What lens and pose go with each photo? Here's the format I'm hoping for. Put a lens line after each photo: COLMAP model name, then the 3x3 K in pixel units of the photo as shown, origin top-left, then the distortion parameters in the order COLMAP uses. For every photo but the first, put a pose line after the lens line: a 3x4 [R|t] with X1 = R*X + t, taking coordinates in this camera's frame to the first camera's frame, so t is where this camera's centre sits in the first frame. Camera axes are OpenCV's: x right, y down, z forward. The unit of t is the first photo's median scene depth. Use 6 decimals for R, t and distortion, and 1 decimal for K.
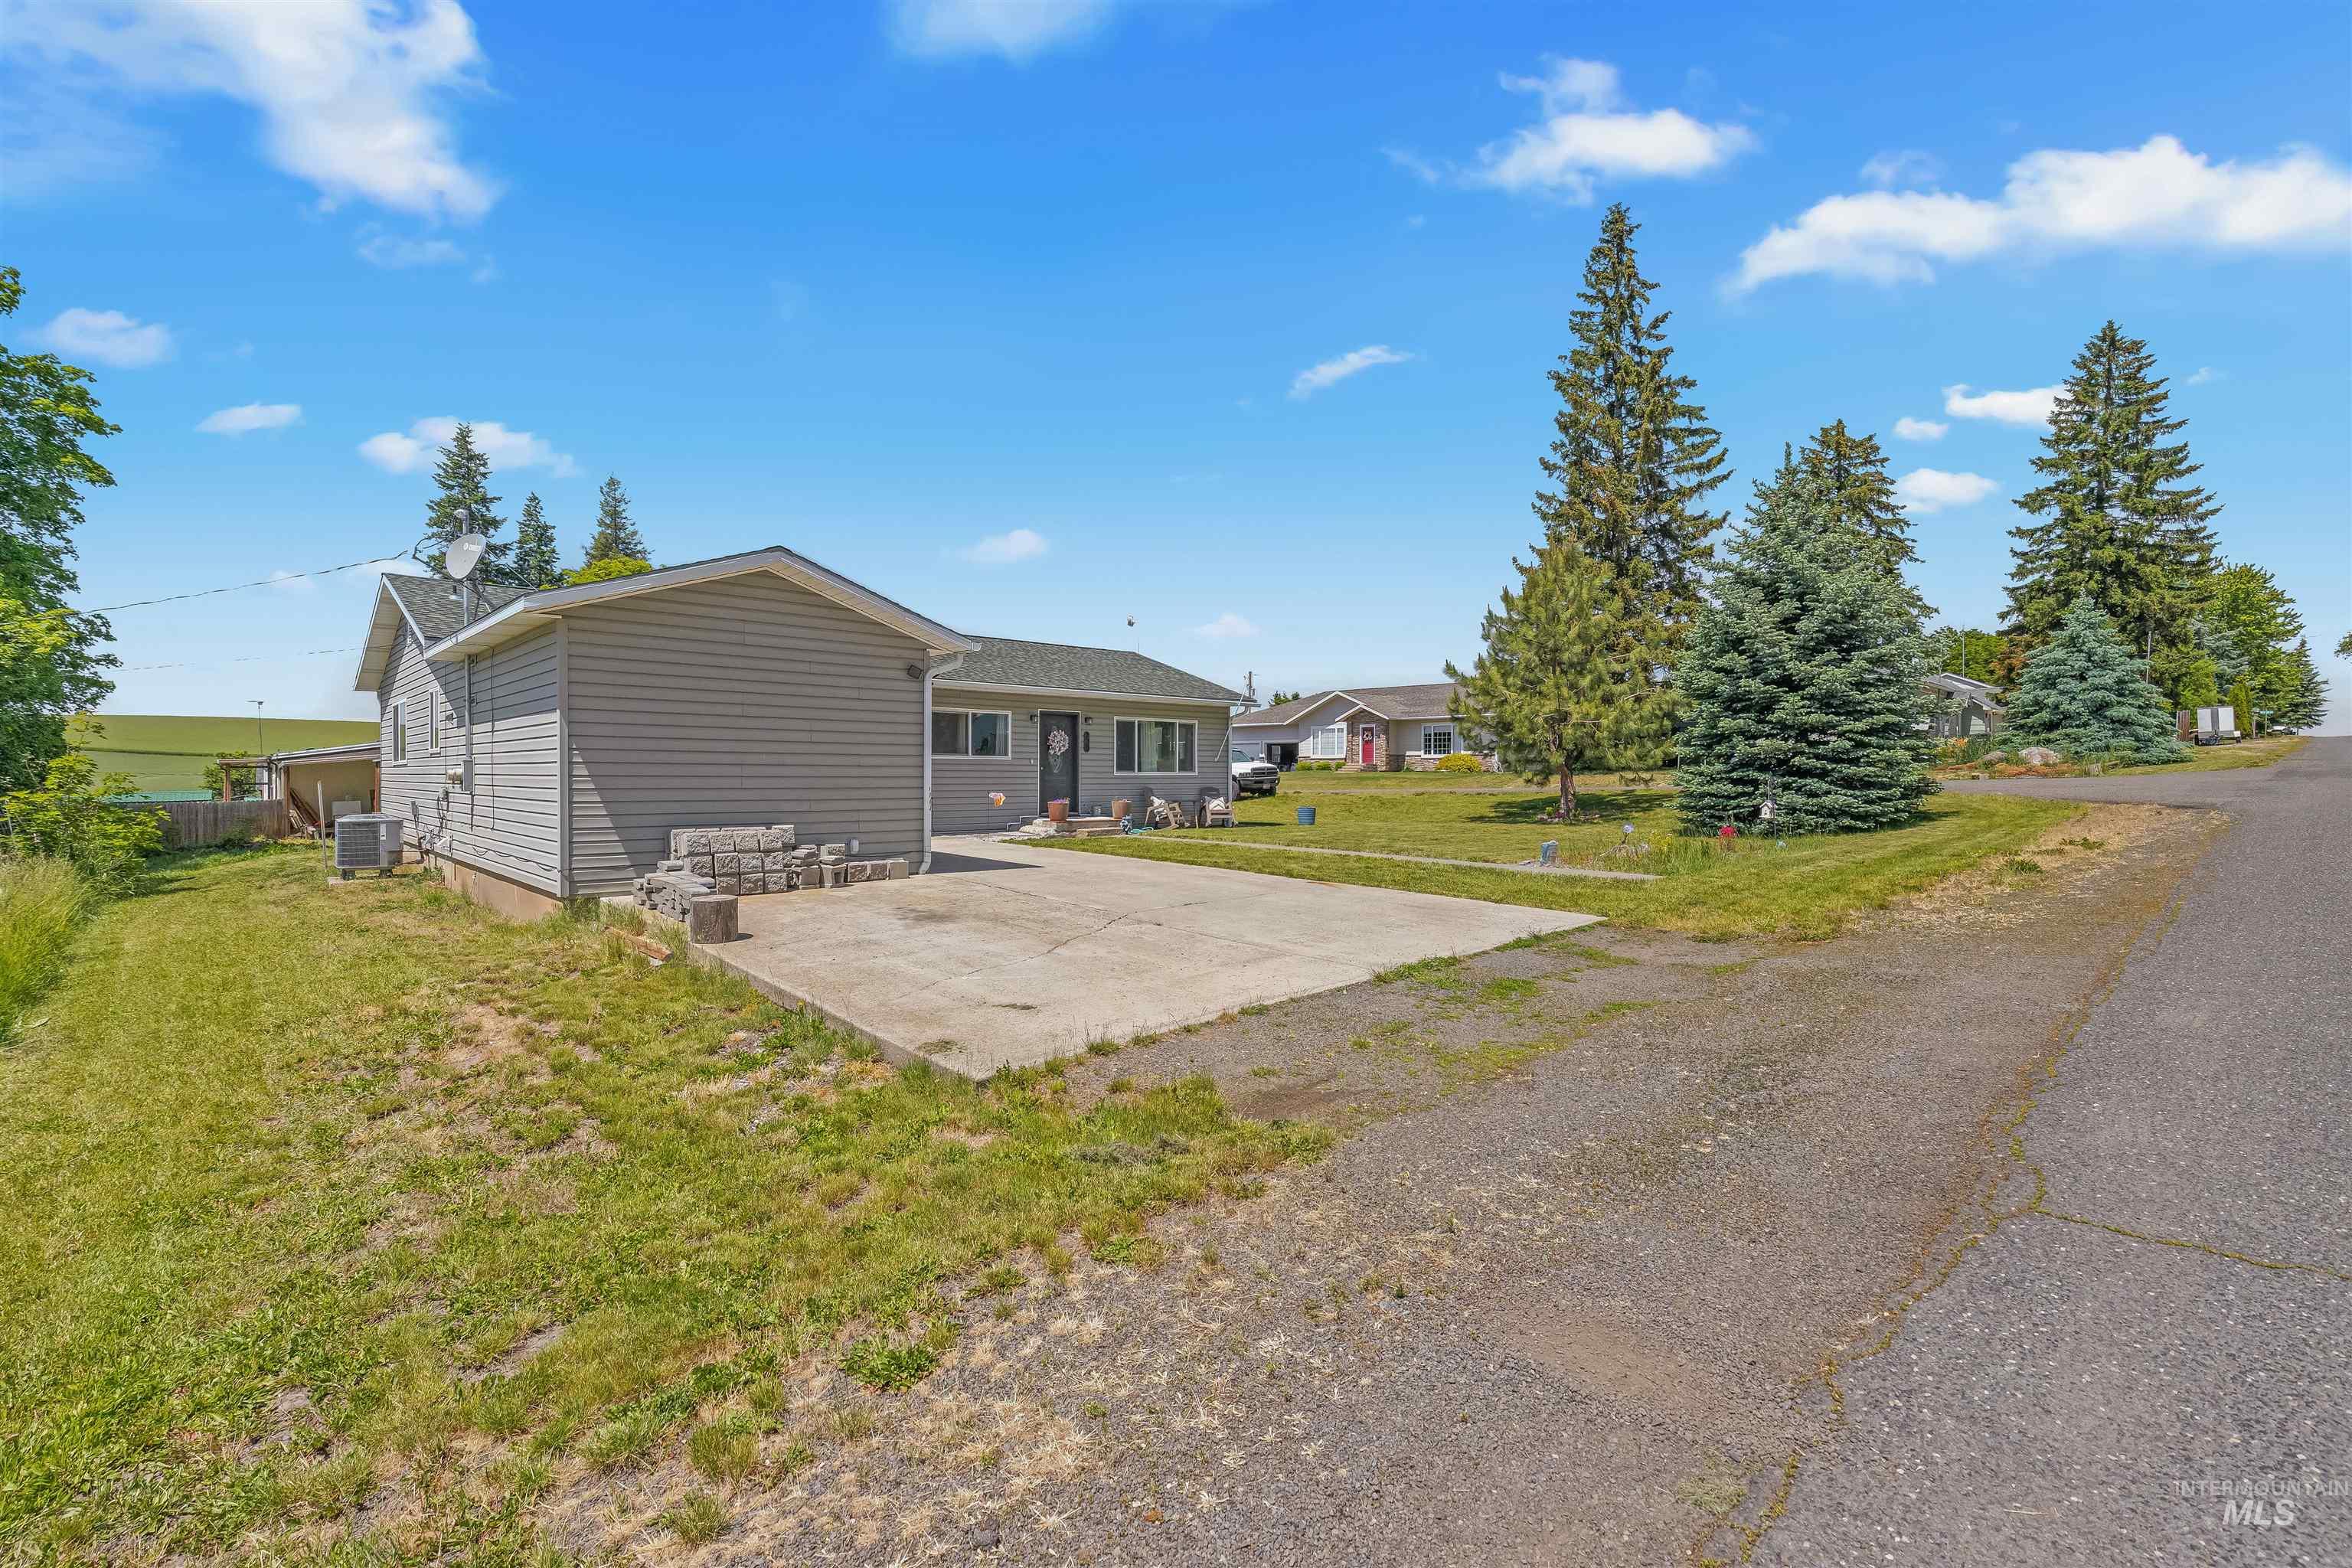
lens RADIAL K [[1066.8, 0, 1181.1], [0, 1066.8, 771.4], [0, 0, 1]] dist [-0.002002, 0.000321]
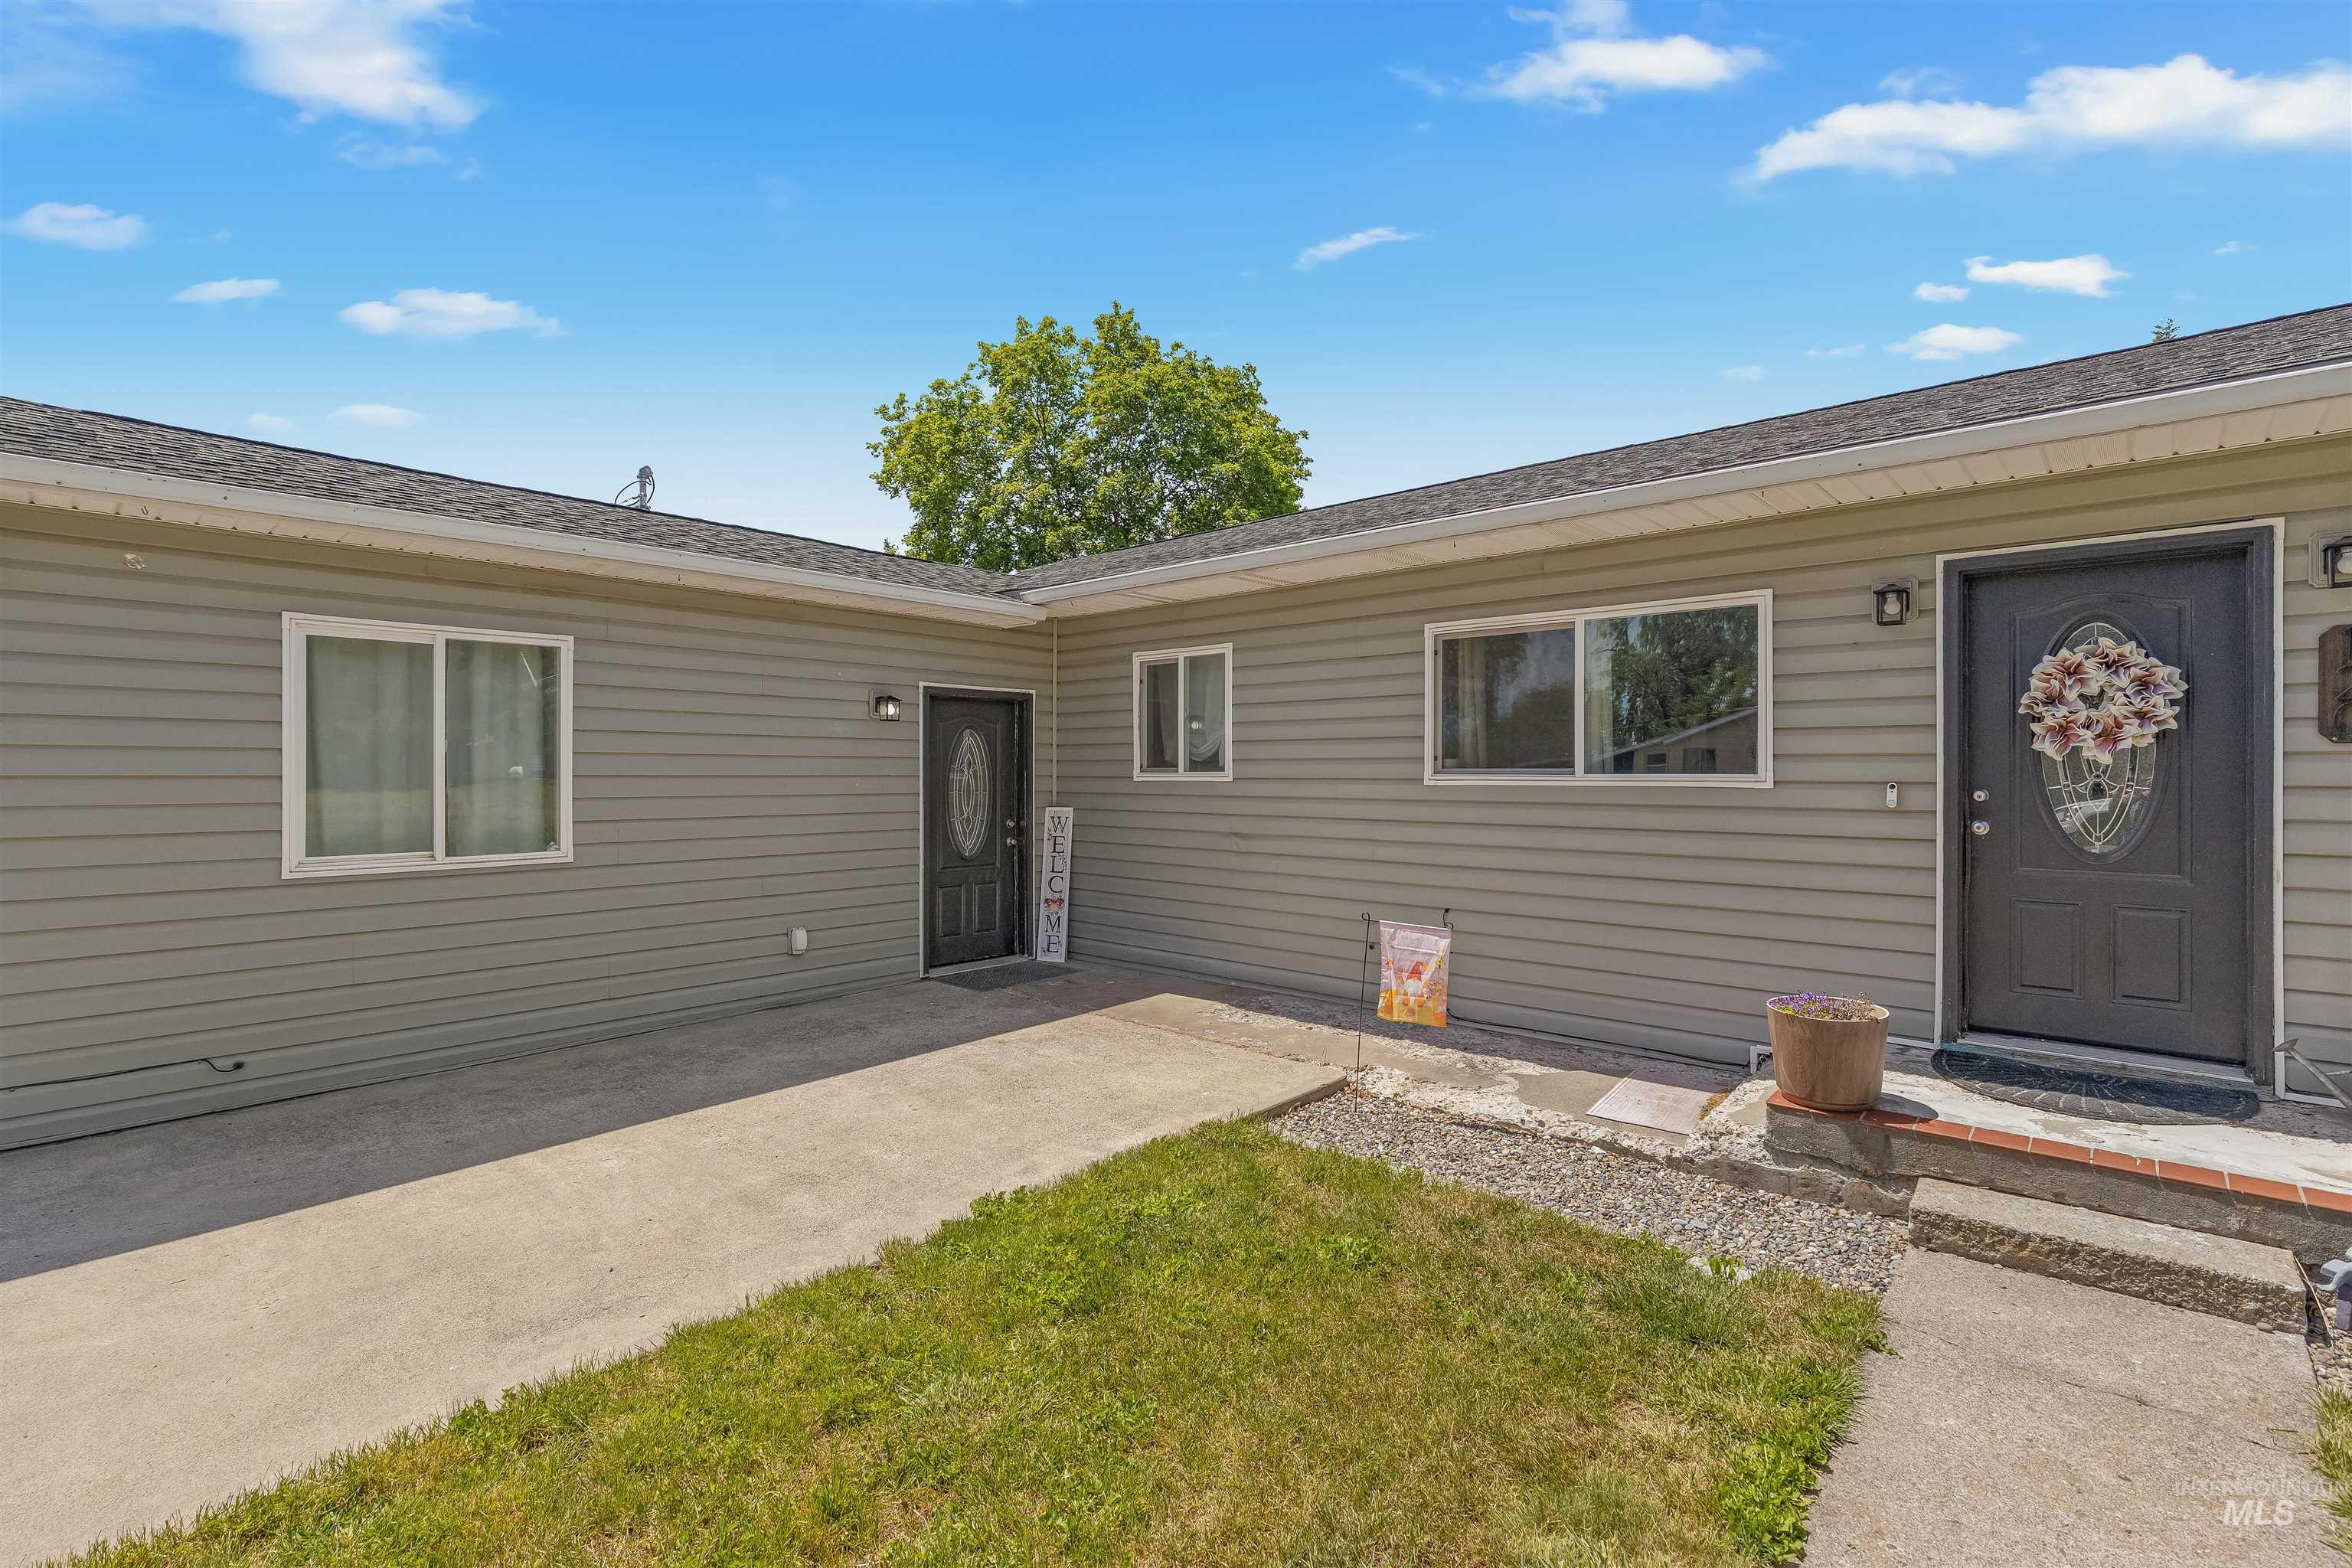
lens RADIAL K [[1066.8, 0, 1181.1], [0, 1066.8, 771.4], [0, 0, 1]] dist [-0.002002, 0.000321]
pose [[0.098365, -0.004005, -0.995142, 0.069114], [0.003906, 0.999986, -0.003639, -0.013875], [0.995143, -0.003529, 0.098379, 0.813272]]
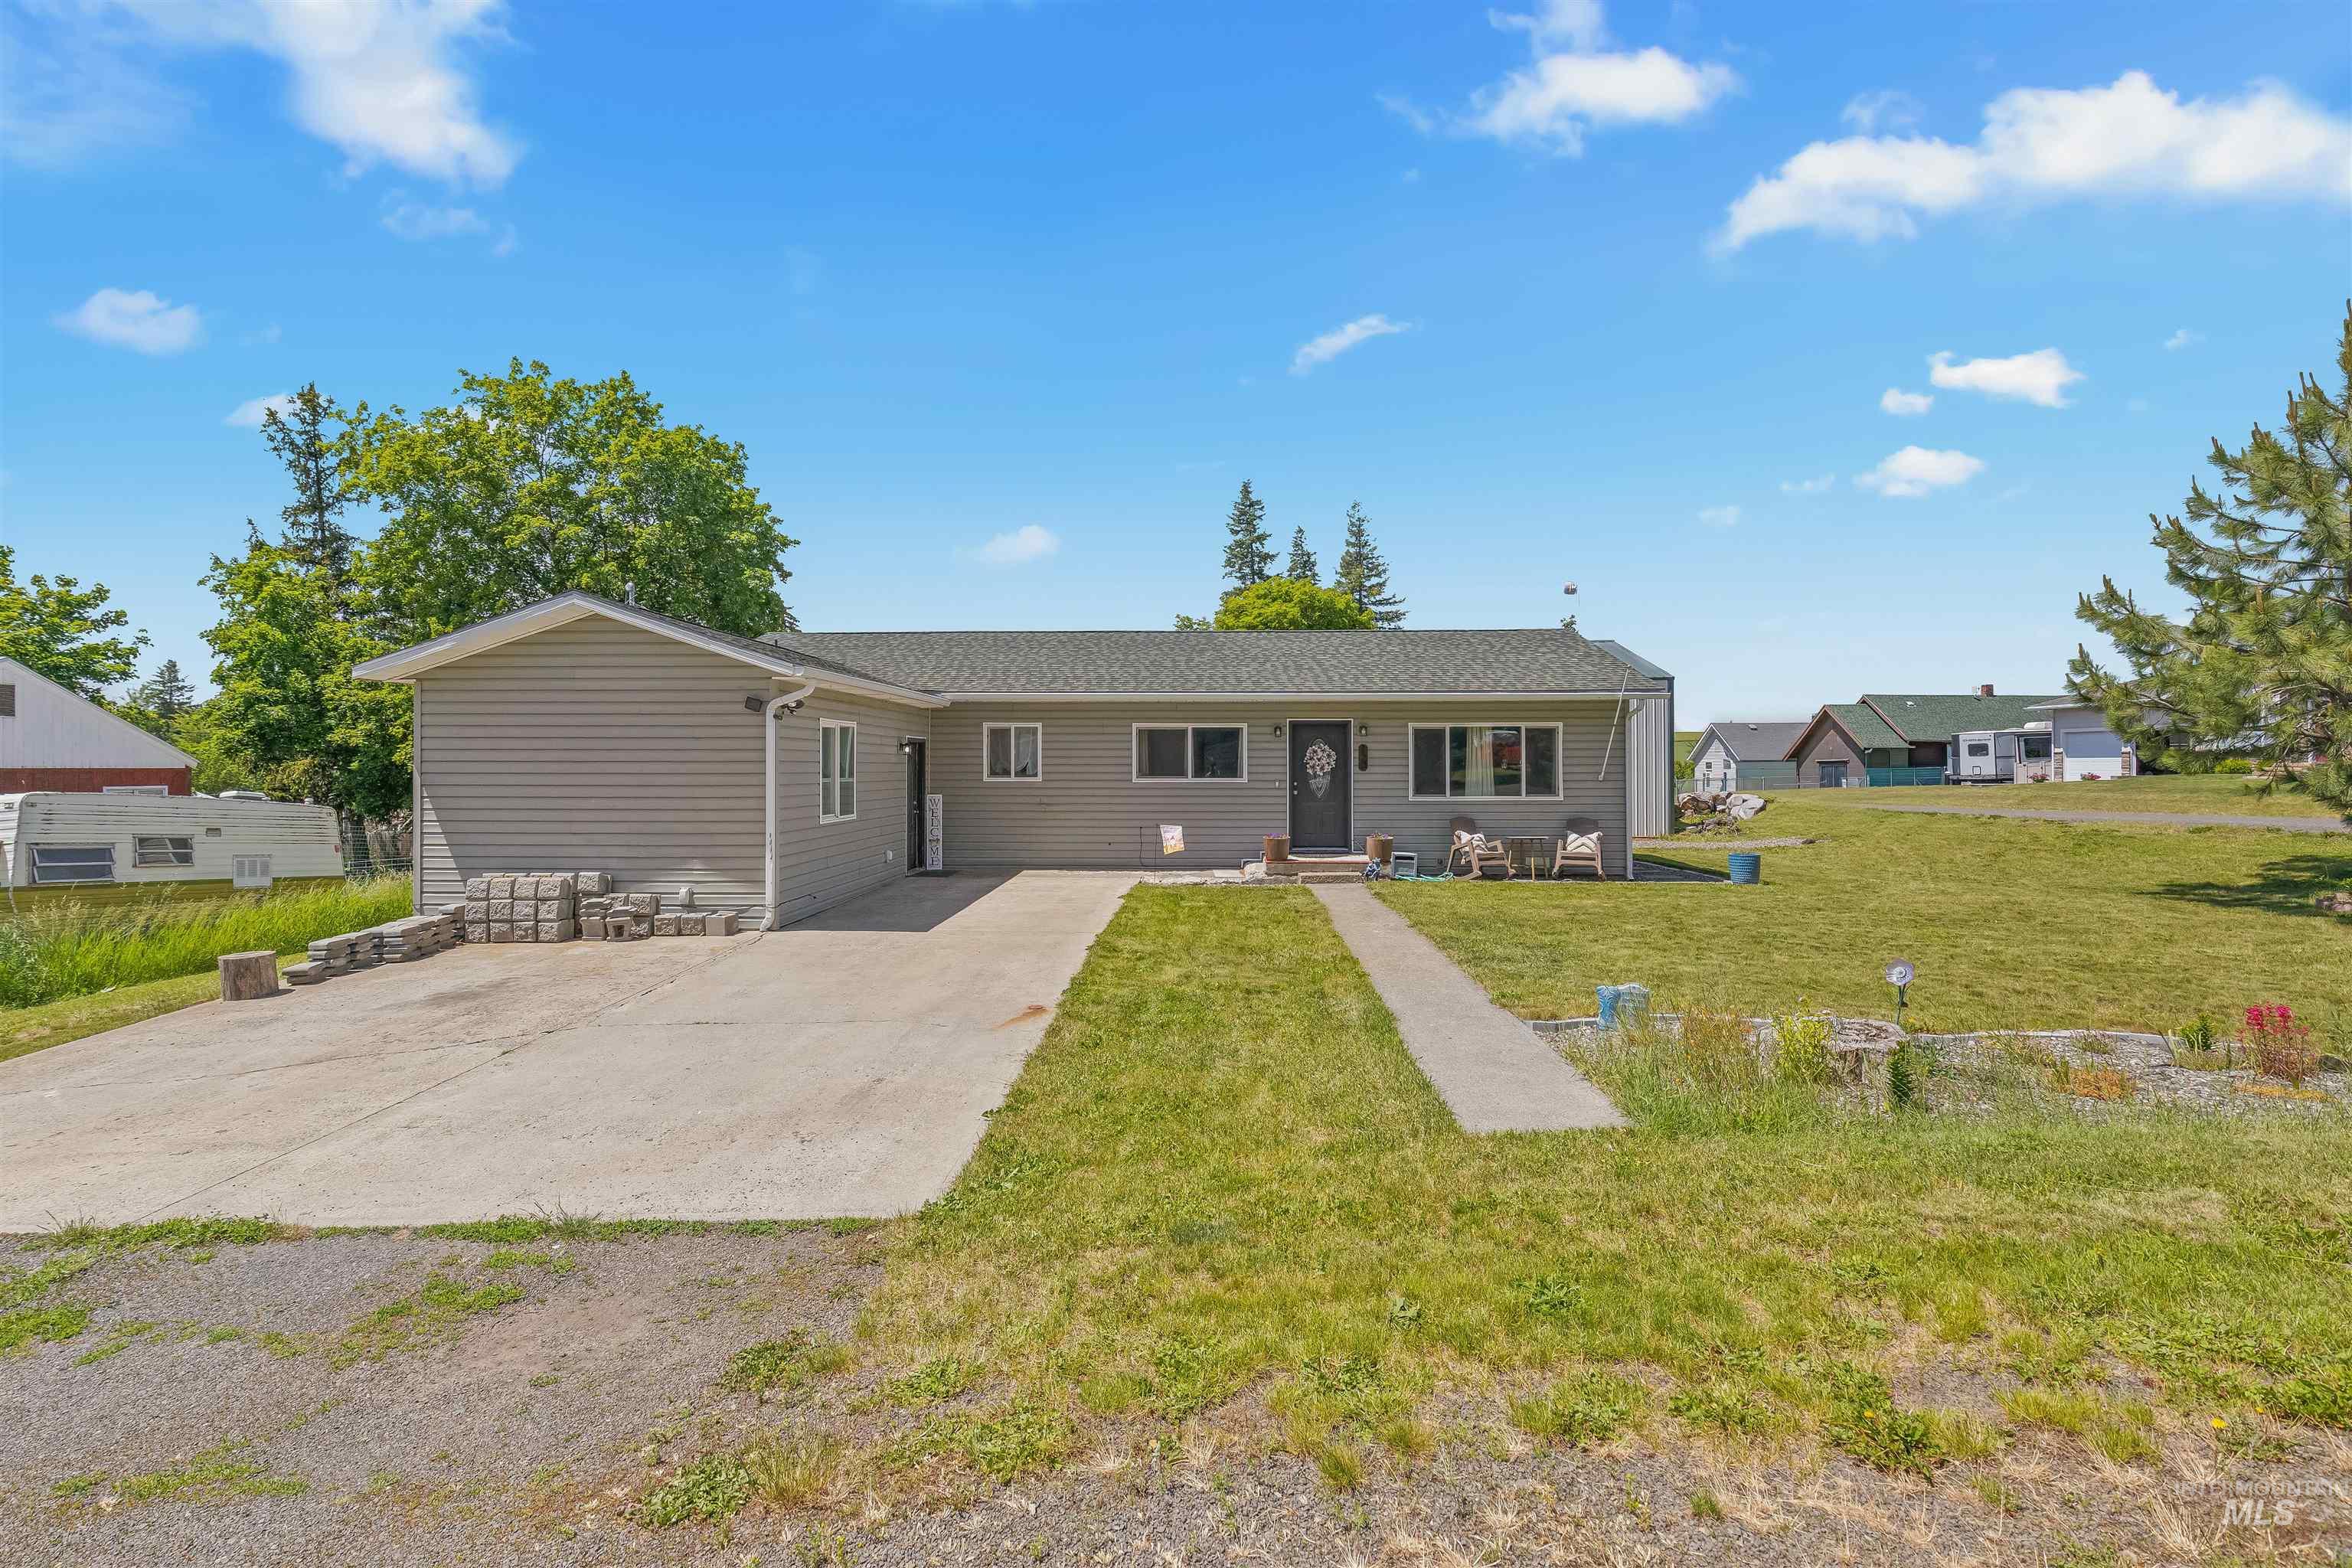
lens RADIAL K [[1066.8, 0, 1181.1], [0, 1066.8, 771.4], [0, 0, 1]] dist [-0.002002, 0.000321]
pose [[0.717131, 0.000265, -0.696938, 0.369642], [0.005440, 0.999967, 0.005978, -0.023707], [0.696917, -0.008078, 0.717106, 0.357774]]
